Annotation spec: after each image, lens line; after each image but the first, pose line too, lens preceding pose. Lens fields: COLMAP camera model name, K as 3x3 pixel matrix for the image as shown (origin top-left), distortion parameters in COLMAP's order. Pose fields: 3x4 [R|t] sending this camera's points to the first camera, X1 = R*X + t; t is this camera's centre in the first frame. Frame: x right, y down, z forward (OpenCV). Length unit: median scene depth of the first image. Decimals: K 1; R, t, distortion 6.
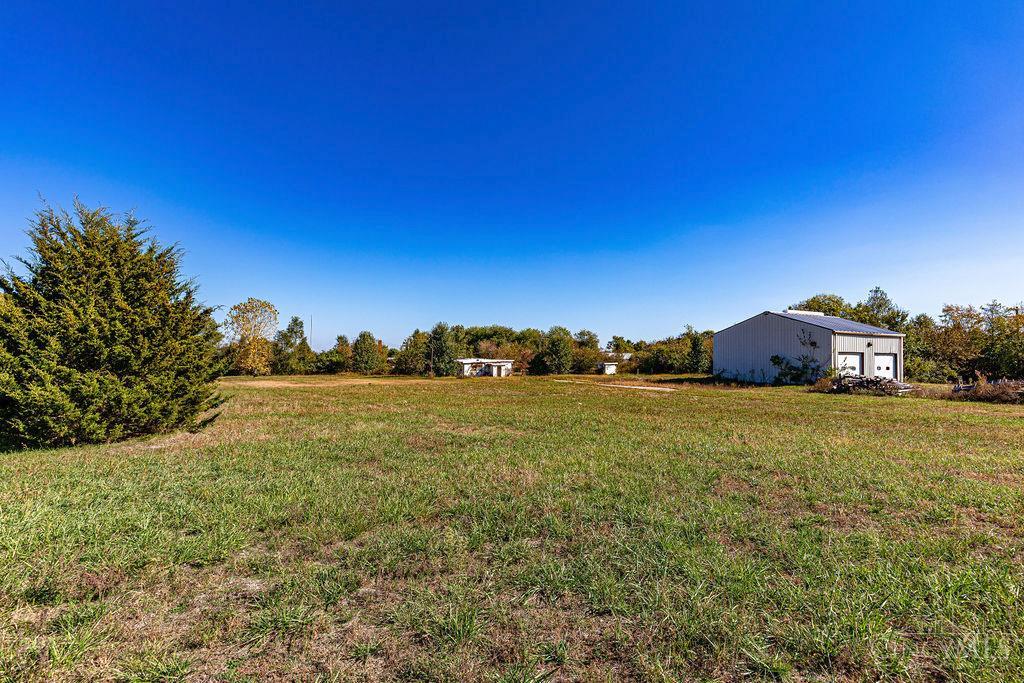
lens RADIAL K [[525.7, 0, 514.4], [0, 525.7, 337.5], [0, 0, 1]] dist [-0.006006, 0.000478]
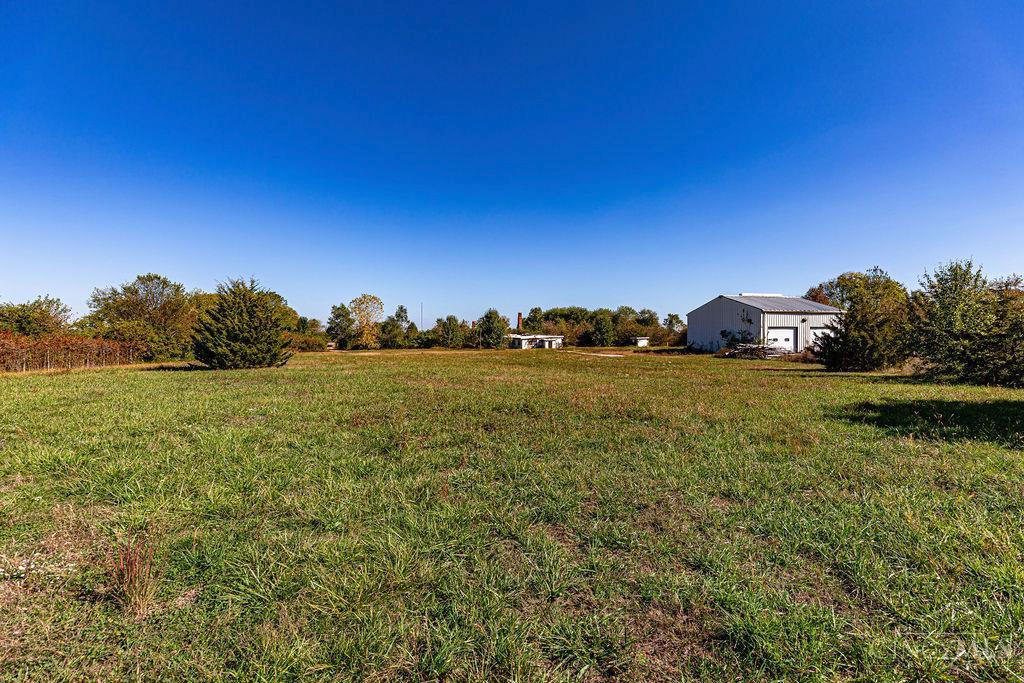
lens RADIAL K [[468.3, 0, 509.6], [0, 468.3, 342.8], [0, 0, 1]] dist [0.000084, 0.000004]
pose [[0.976626, -0.008371, -0.214781, 0.144277], [0.020525, 0.998307, 0.054420, -0.005102], [0.213961, -0.057556, 0.975145, -0.141129]]
